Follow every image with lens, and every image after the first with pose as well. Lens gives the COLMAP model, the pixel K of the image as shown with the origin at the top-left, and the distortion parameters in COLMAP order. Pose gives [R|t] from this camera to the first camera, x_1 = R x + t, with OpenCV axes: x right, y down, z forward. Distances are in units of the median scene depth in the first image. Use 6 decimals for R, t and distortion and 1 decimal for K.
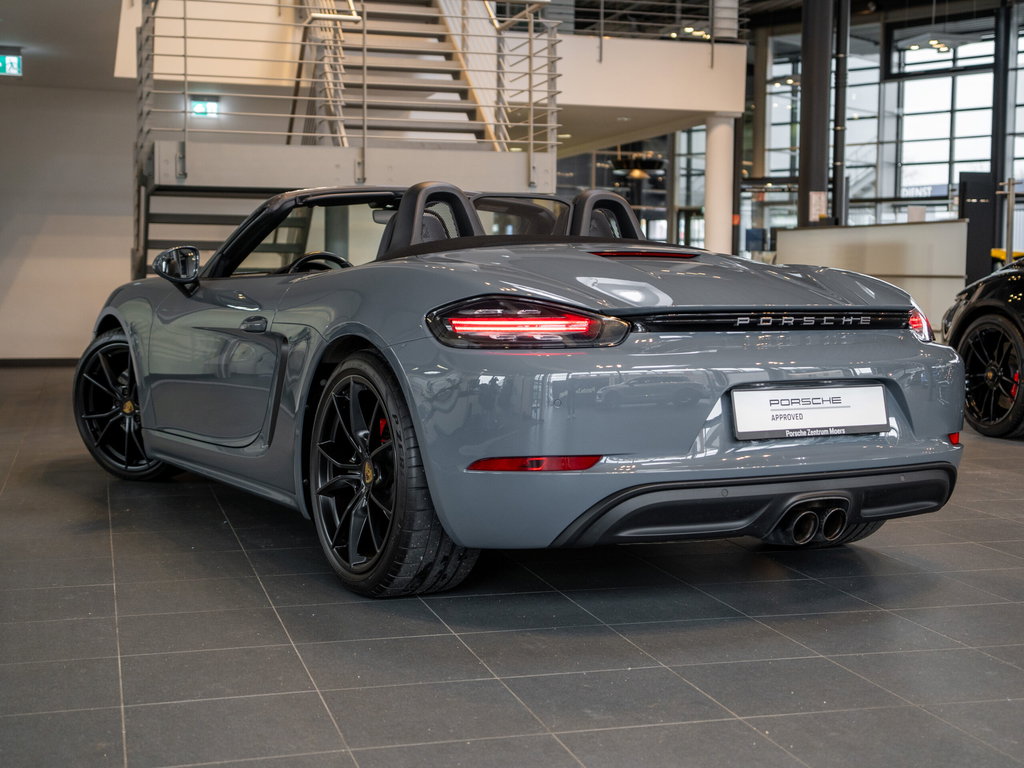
lens RADIAL K [[1154.4, 0, 512.0], [0, 1154.4, 384.0], [0, 0, 1]] dist [-0.097019, 0.022585]
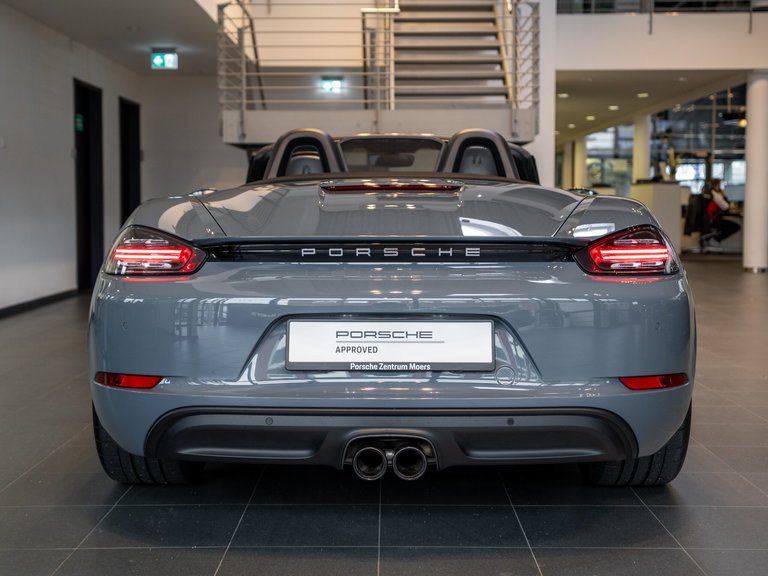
lens RADIAL K [[865.8, 0, 384.0], [0, 865.8, 288.0], [0, 0, 1]] dist [-0.097019, 0.022585]
pose [[0.939389, 0.027582, -0.341742, 0.499376], [-0.030491, 0.999530, -0.003142, -0.021902], [0.341494, 0.013371, 0.939789, 0.299802]]
